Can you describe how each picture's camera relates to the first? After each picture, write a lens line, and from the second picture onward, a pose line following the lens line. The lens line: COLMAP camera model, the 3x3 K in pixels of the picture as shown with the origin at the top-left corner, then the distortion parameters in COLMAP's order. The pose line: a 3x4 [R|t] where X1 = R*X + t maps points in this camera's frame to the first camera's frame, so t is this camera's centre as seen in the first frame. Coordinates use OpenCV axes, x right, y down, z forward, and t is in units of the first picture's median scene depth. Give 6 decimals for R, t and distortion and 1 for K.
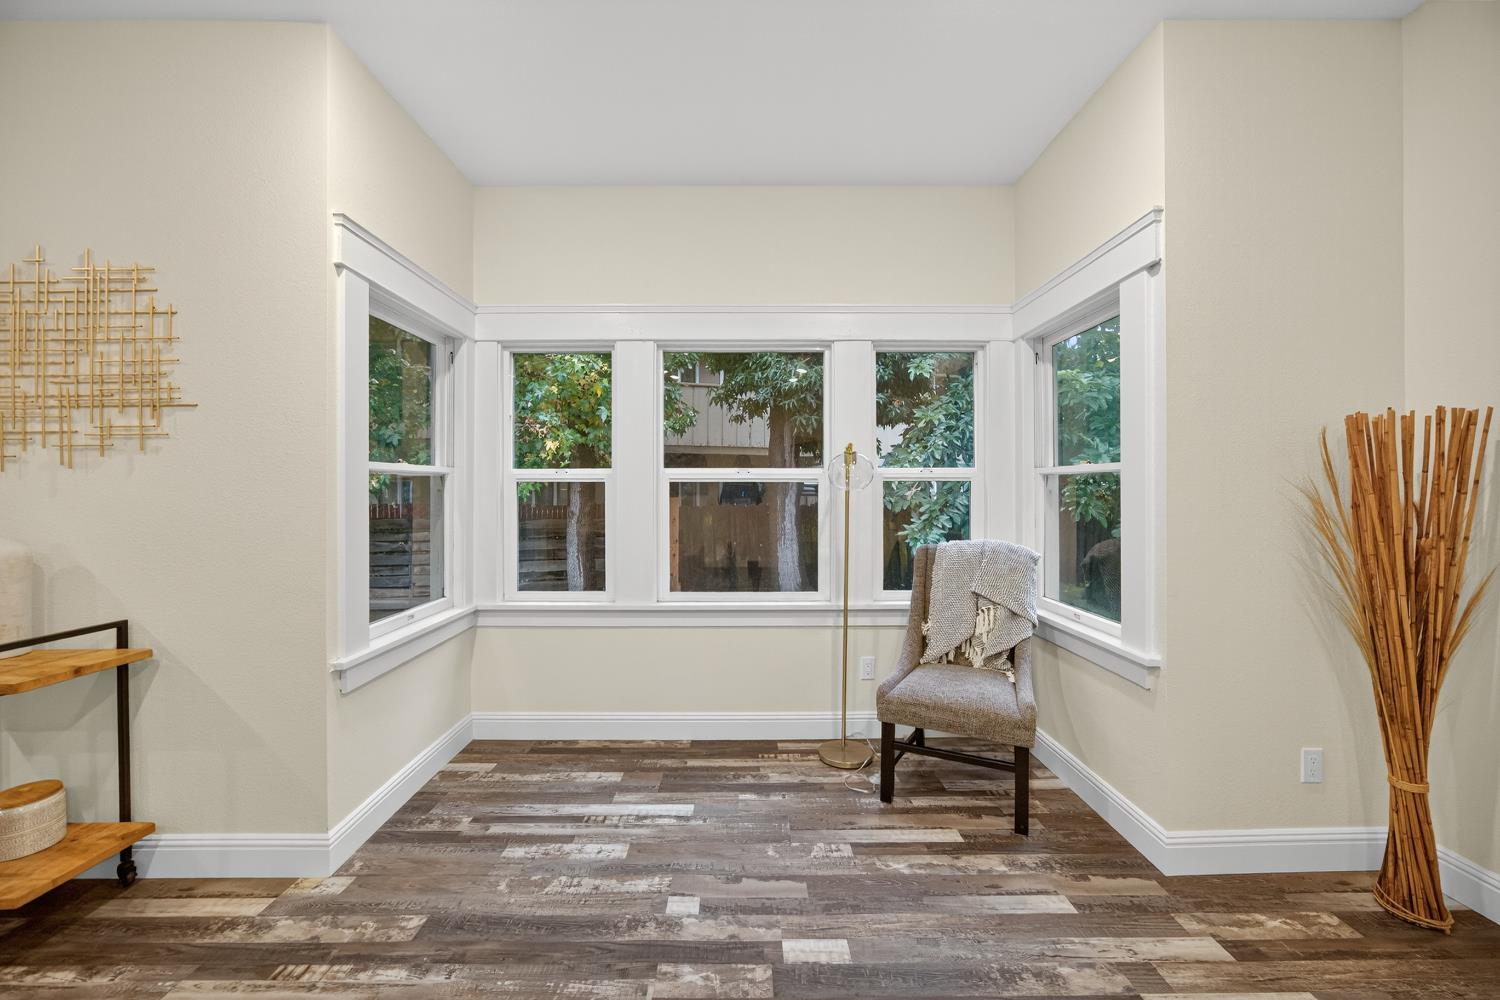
lens RADIAL K [[588.8, 0, 744.9], [0, 588.8, 492.0], [0, 0, 1]] dist [-0.000816, -0.000134]
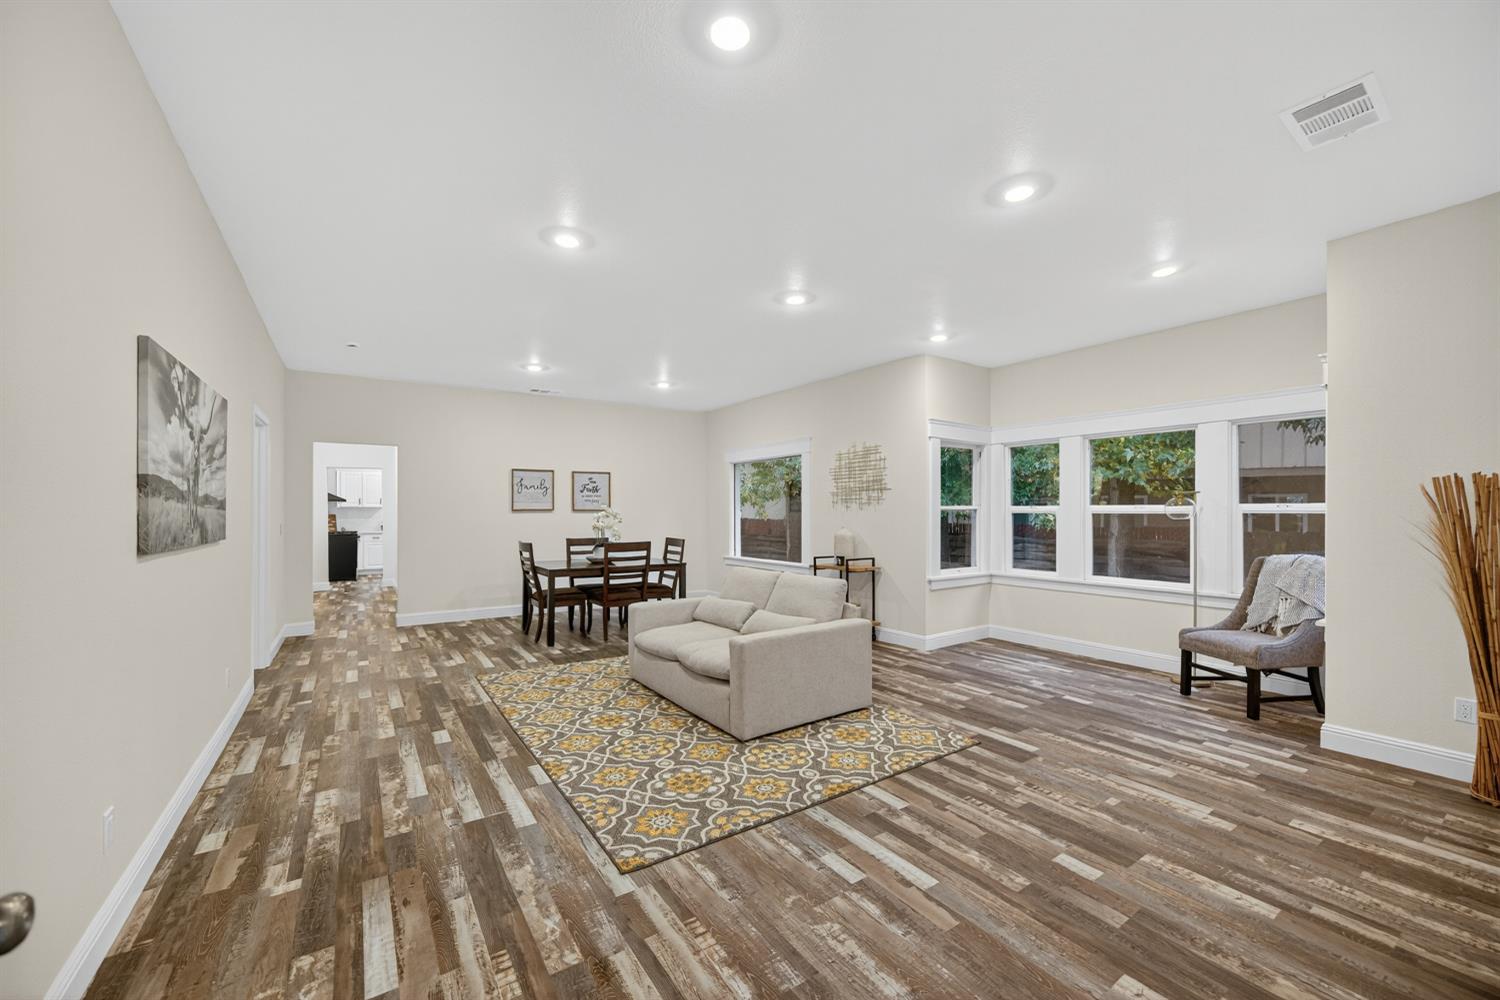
lens RADIAL K [[572.1, 0, 750.0], [0, 572.1, 500.0], [0, 0, 1]] dist [-0.000229, -0.000074]
pose [[0.562570, -0.011047, -0.826676, 1.010707], [-0.005650, 0.999836, -0.017205, -0.031635], [0.826730, 0.014350, 0.562415, -1.161182]]
